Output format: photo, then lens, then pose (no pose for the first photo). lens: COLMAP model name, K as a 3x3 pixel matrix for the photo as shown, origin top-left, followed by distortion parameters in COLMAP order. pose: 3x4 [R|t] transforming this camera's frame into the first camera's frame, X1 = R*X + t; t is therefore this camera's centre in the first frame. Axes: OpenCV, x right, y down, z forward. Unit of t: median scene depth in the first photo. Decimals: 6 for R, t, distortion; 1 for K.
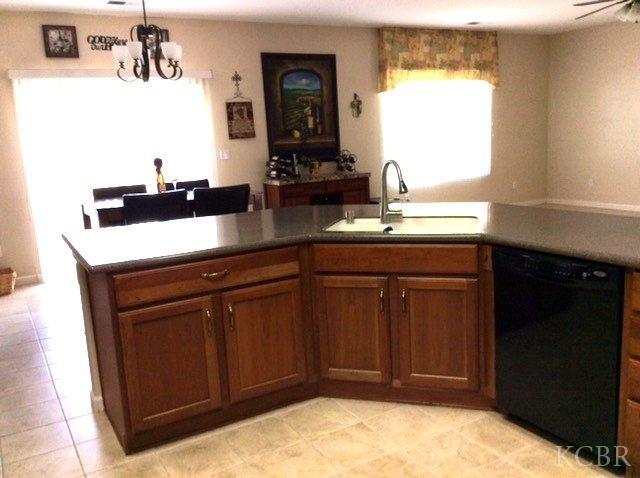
lens RADIAL K [[575.5, 0, 320.3], [0, 575.5, 239.0], [0, 0, 1]] dist [-0.047374, -0.017492]
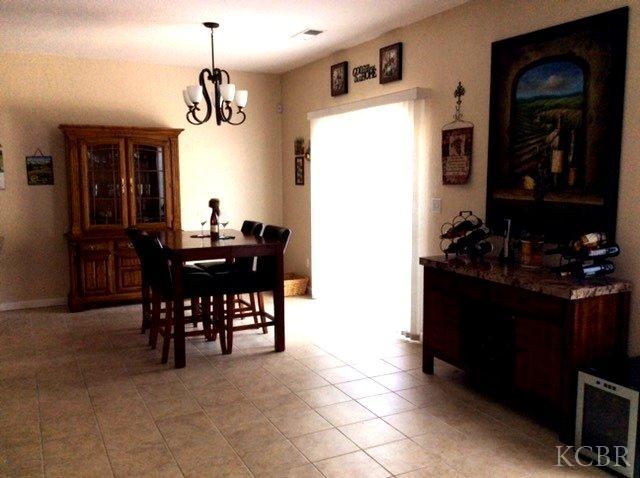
lens RADIAL K [[575.5, 0, 320.2], [0, 575.5, 239.9], [0, 0, 1]] dist [-0.047374, -0.017492]
pose [[-0.054739, 0.159296, -0.985712, 0.506379], [-0.173138, 0.970724, 0.166488, -0.190685], [0.983375, 0.179777, -0.025556, 0.855297]]
